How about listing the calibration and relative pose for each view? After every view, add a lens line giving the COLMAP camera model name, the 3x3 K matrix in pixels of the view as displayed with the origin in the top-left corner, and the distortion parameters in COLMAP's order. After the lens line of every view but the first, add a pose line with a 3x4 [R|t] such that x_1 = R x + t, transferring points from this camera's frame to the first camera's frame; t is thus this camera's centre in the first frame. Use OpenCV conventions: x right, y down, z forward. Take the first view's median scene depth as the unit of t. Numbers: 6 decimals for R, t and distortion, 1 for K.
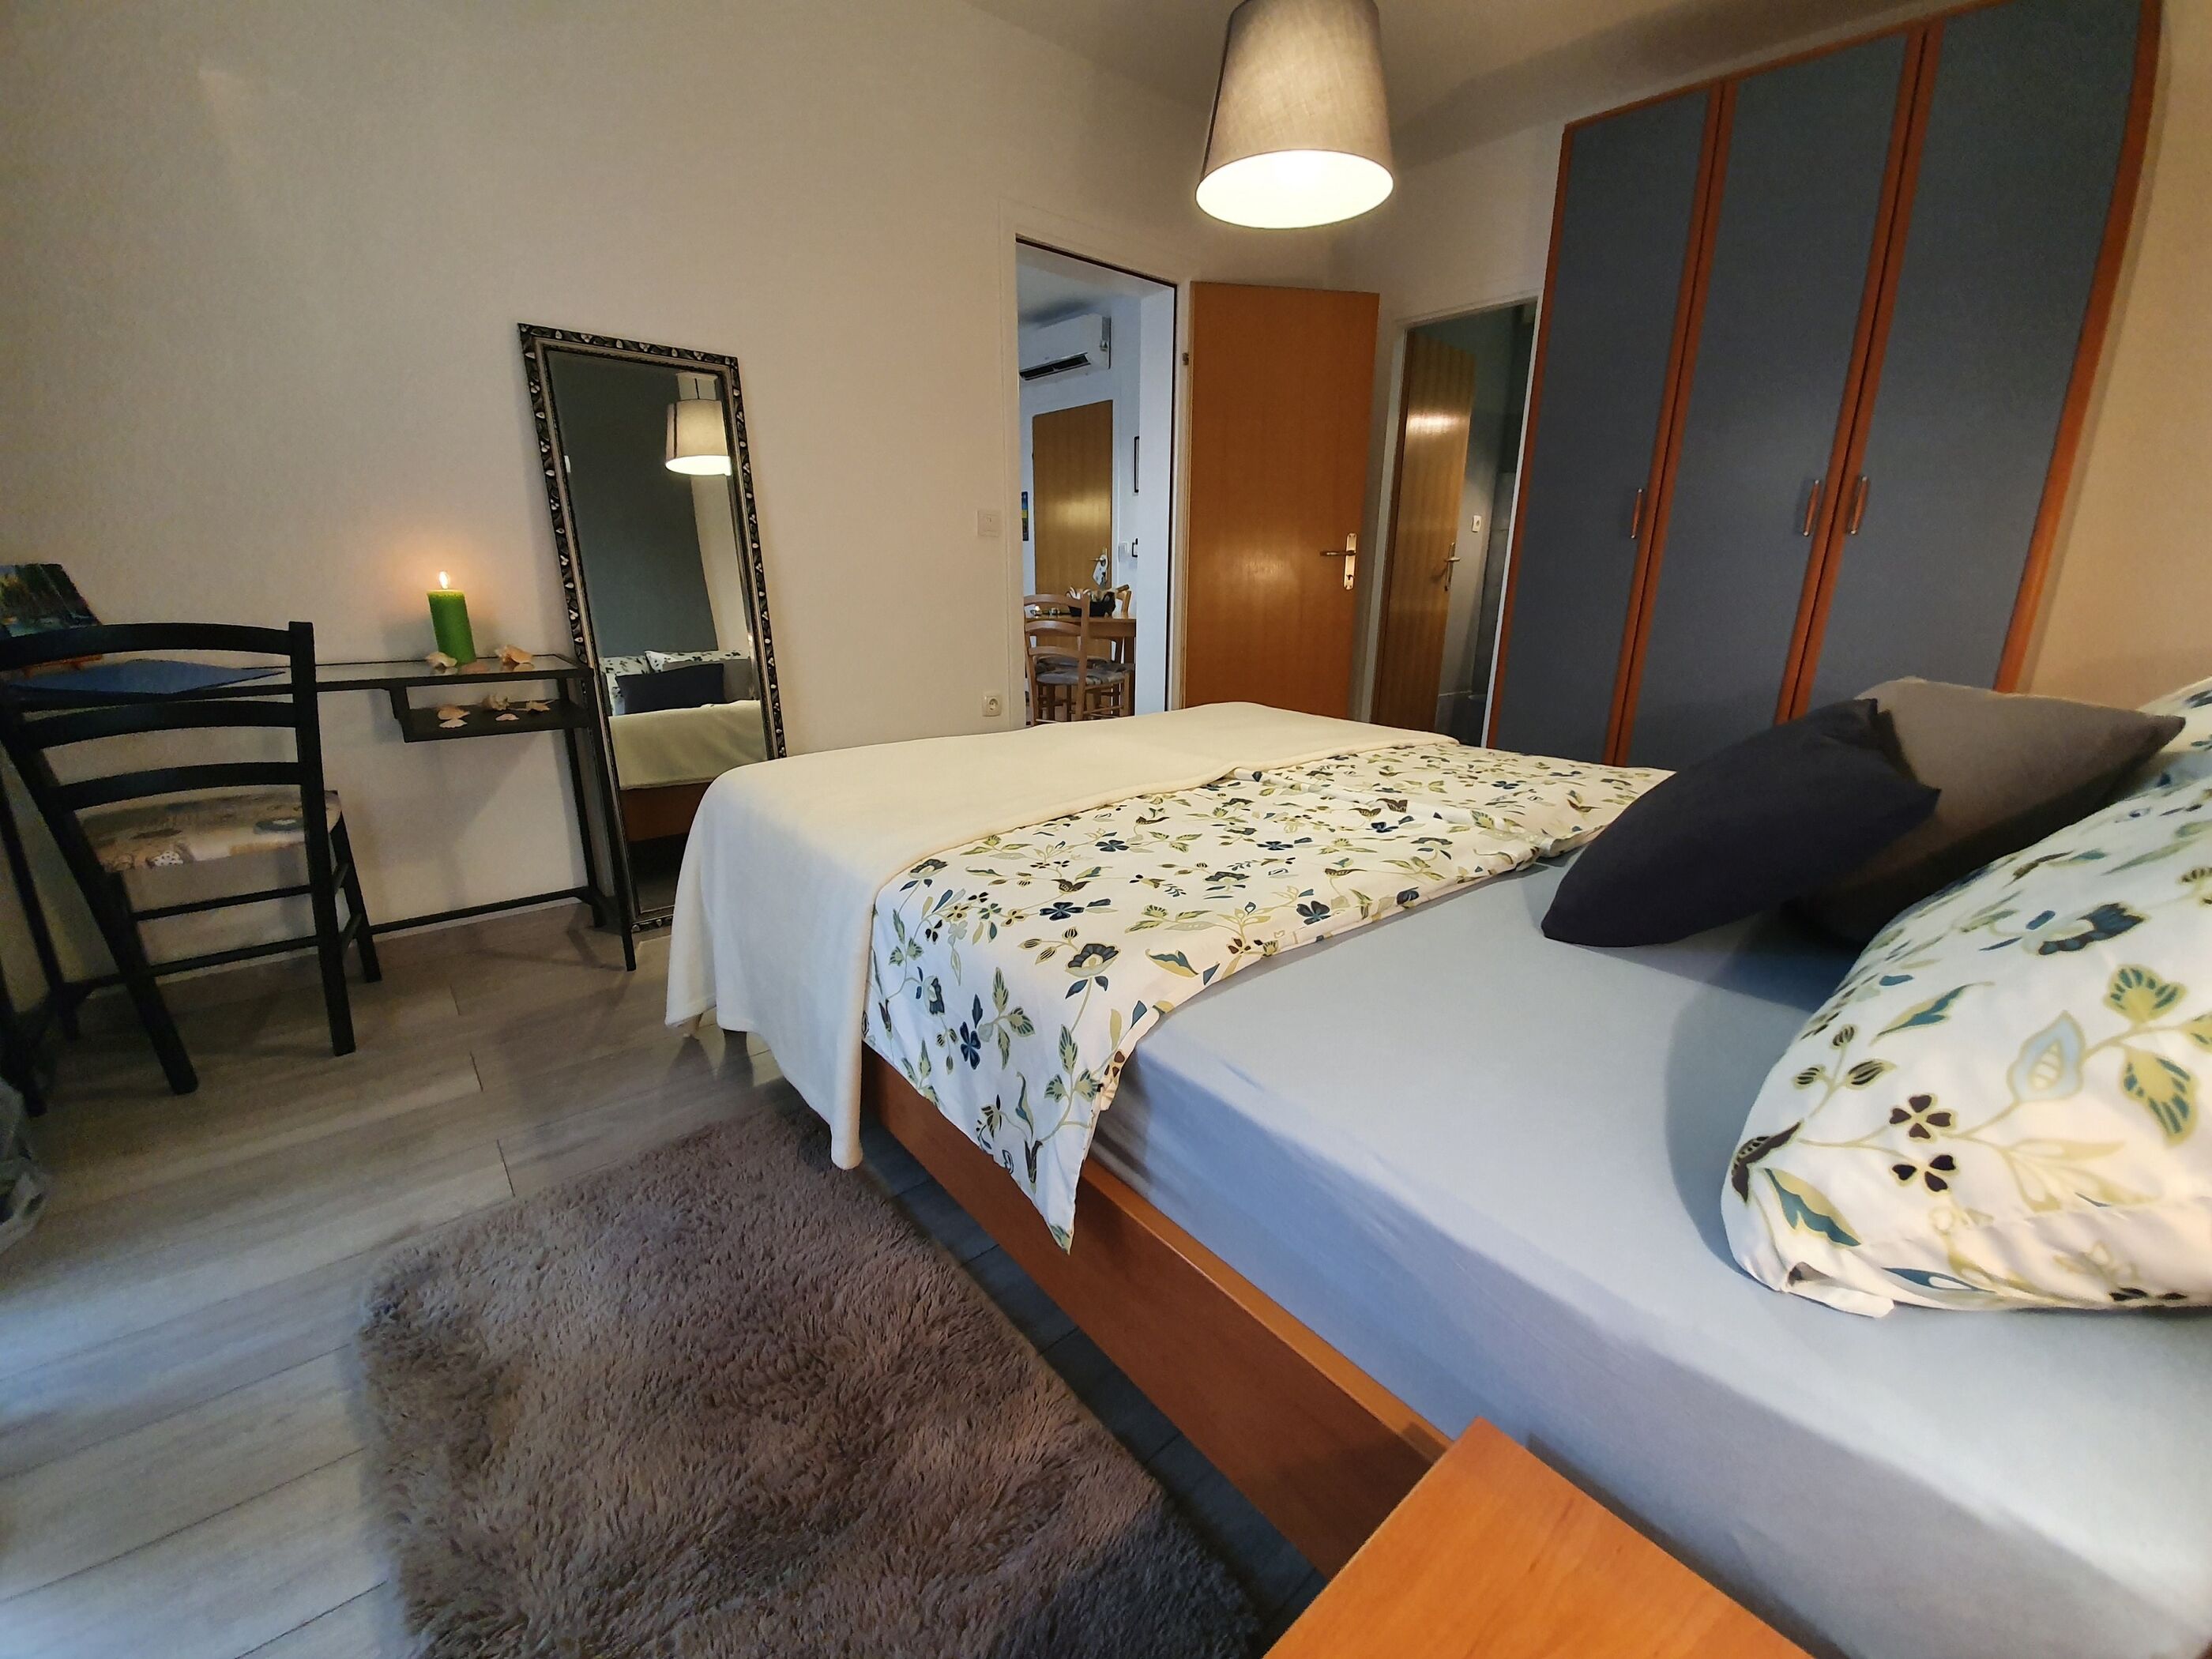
lens RADIAL K [[878.8, 0, 1121.1], [0, 878.8, 827.2], [0, 0, 1]] dist [0.003524, -0.010528]
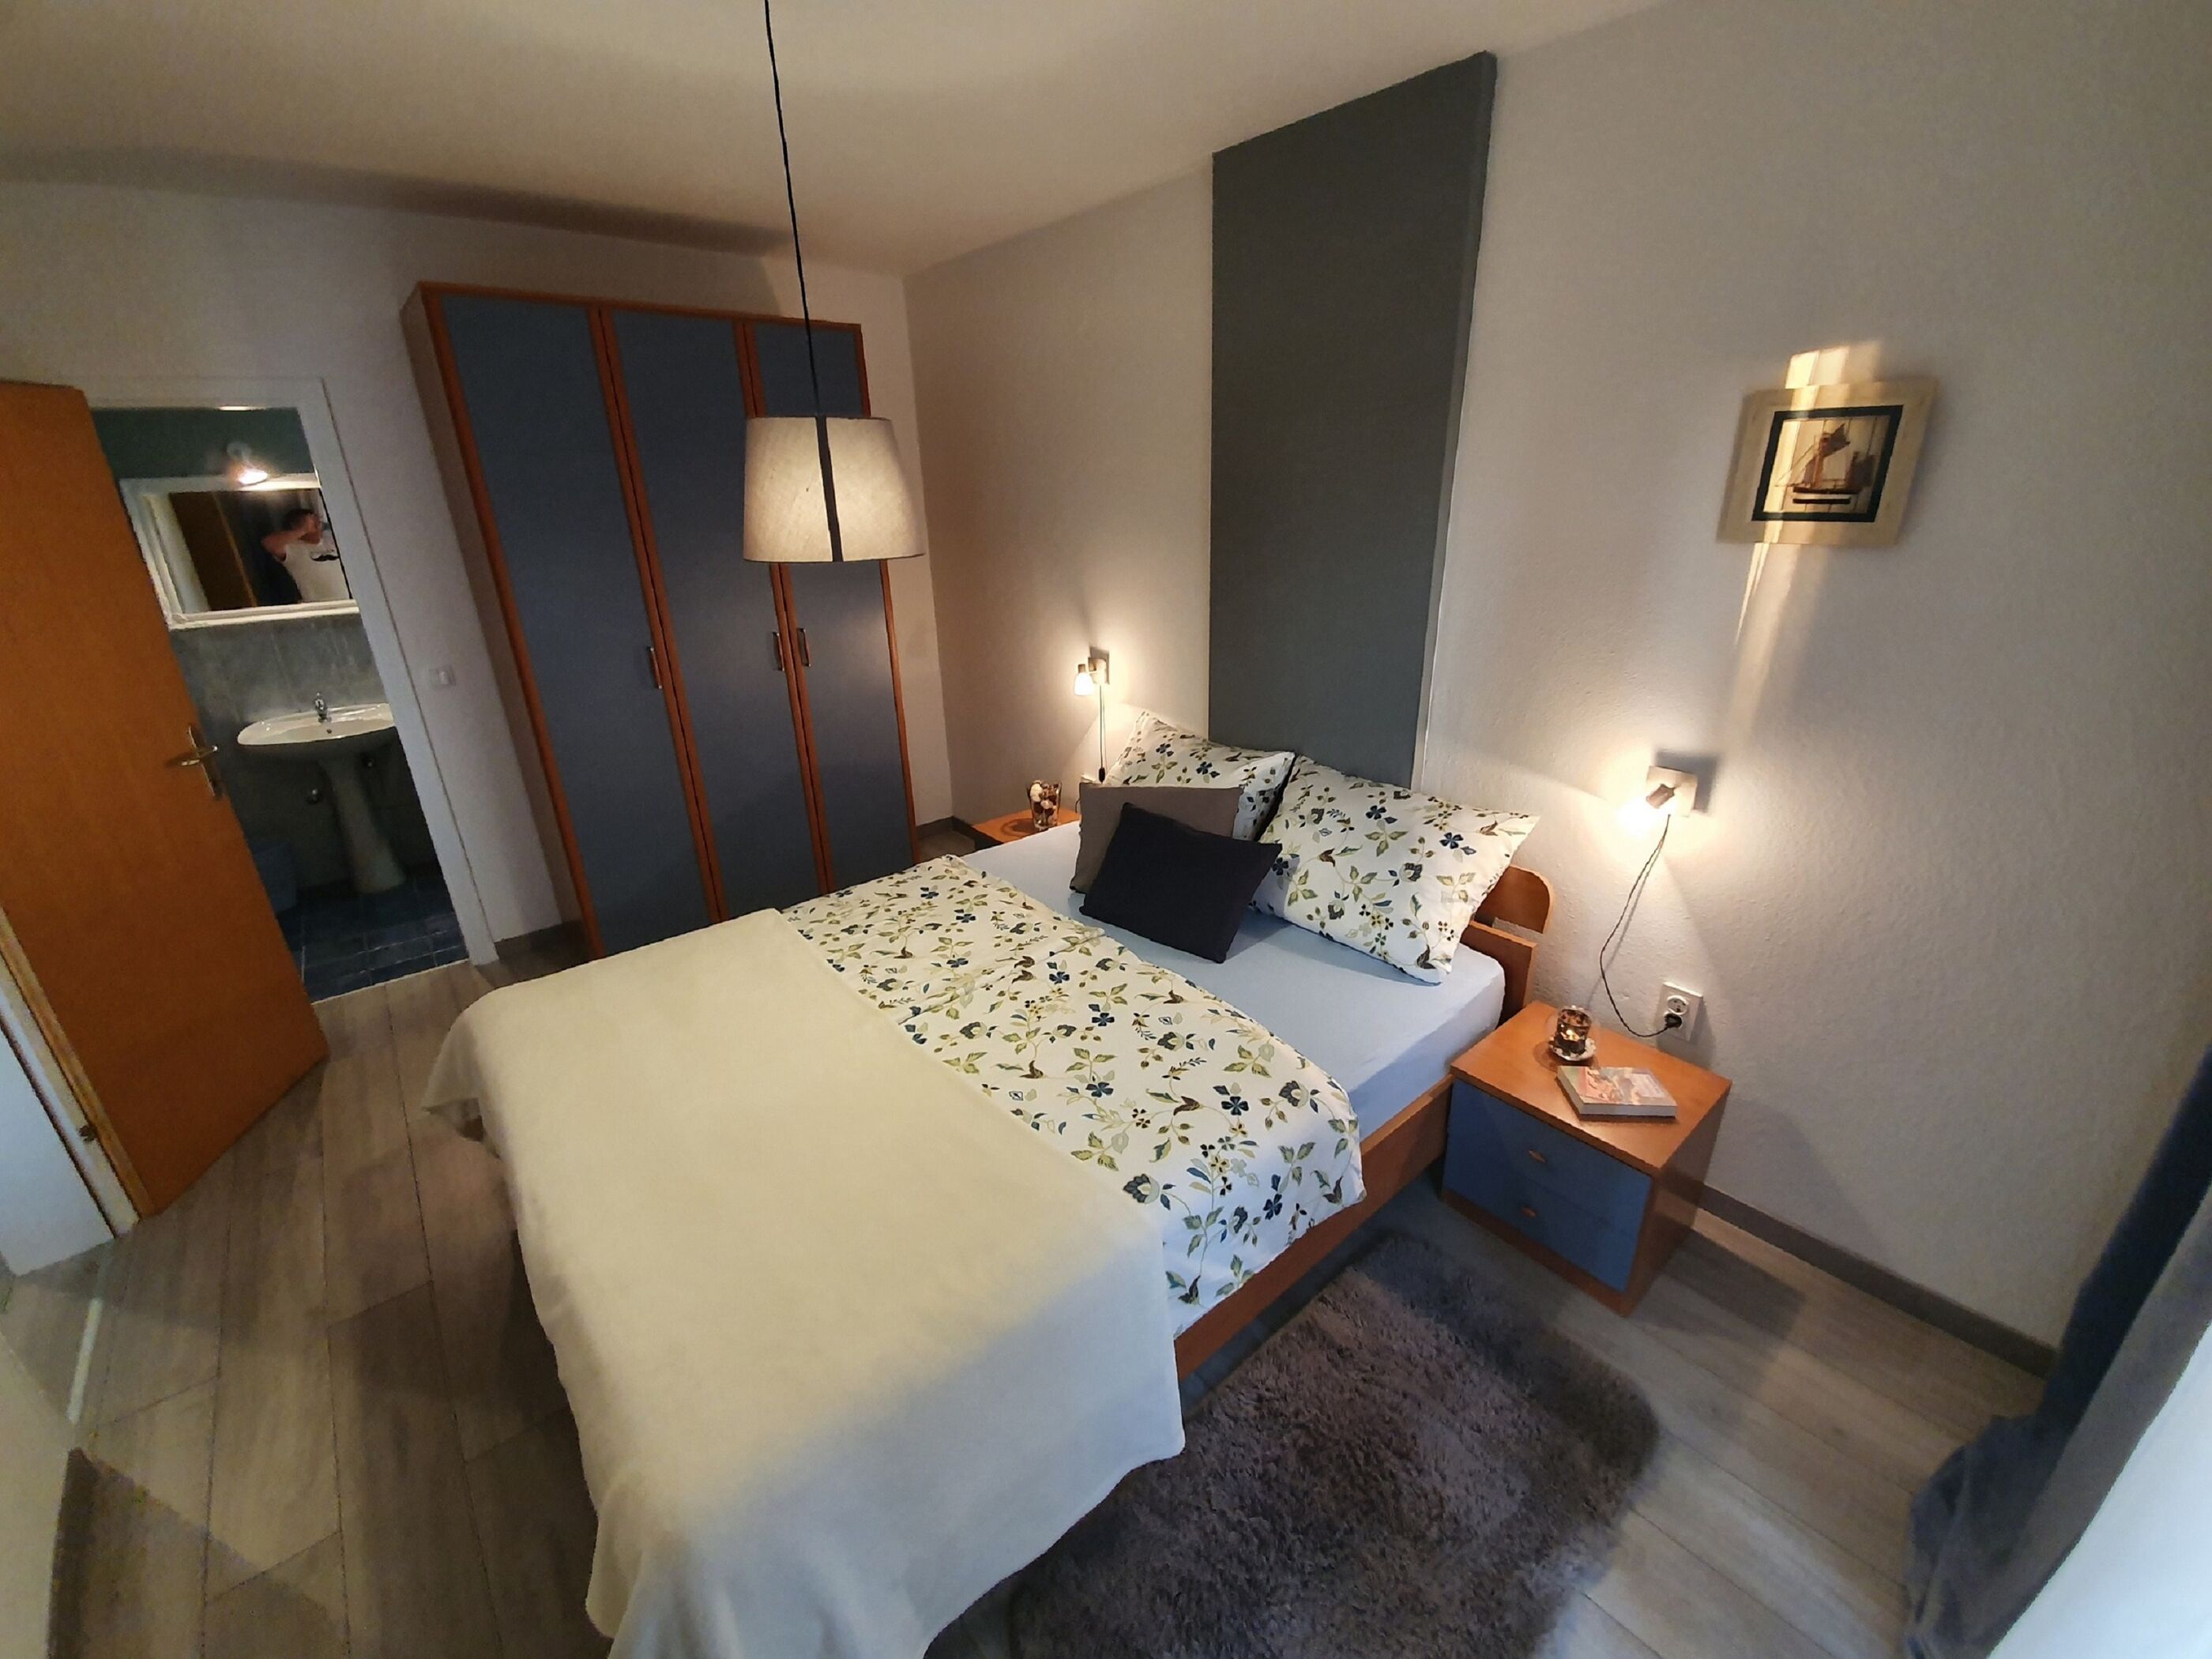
lens RADIAL K [[878.8, 0, 1121.1], [0, 878.8, 827.2], [0, 0, 1]] dist [0.003524, -0.010528]
pose [[0.002516, -0.369206, 0.929344, -1.164136], [0.302883, 0.885975, 0.351157, -0.833697], [-0.953024, 0.280599, 0.114055, 0.739976]]
